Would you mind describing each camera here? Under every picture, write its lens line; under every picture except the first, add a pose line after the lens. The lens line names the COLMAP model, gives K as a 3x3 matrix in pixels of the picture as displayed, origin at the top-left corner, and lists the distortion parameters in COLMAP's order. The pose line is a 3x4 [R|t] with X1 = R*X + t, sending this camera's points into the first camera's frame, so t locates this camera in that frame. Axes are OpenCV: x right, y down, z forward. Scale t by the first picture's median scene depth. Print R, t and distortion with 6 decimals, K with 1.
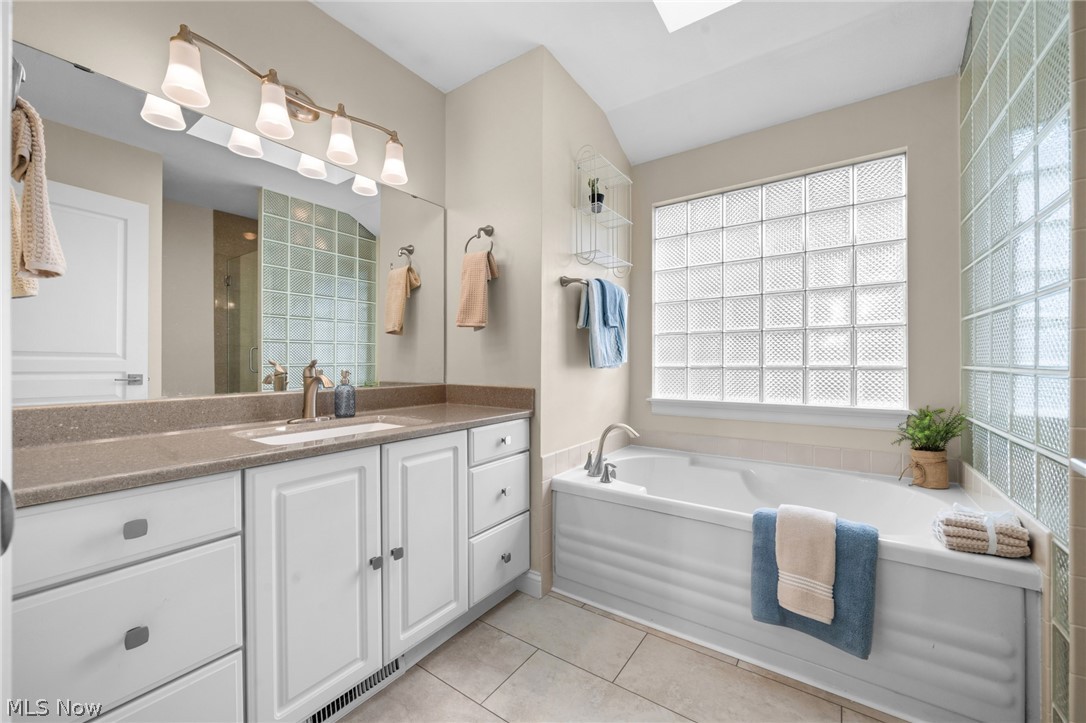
lens RADIAL K [[423.4, 0, 543.0], [0, 423.4, 361.5], [0, 0, 1]] dist [-0.000703, 0.000005]
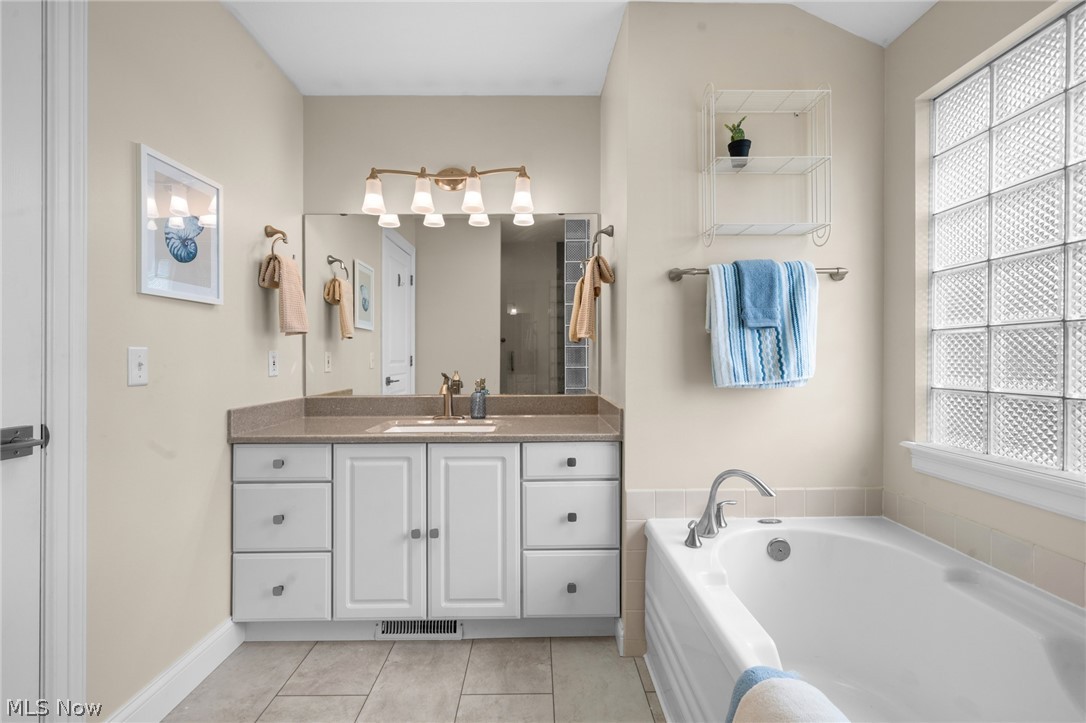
lens RADIAL K [[468.9, 0, 543.2], [0, 468.9, 353.7], [0, 0, 1]] dist [0.005289, 0.000134]
pose [[0.578004, -0.006181, -0.816011, 0.760466], [0.006069, 0.999976, -0.003275, -0.052452], [0.816011, -0.003059, 0.578028, 0.367544]]
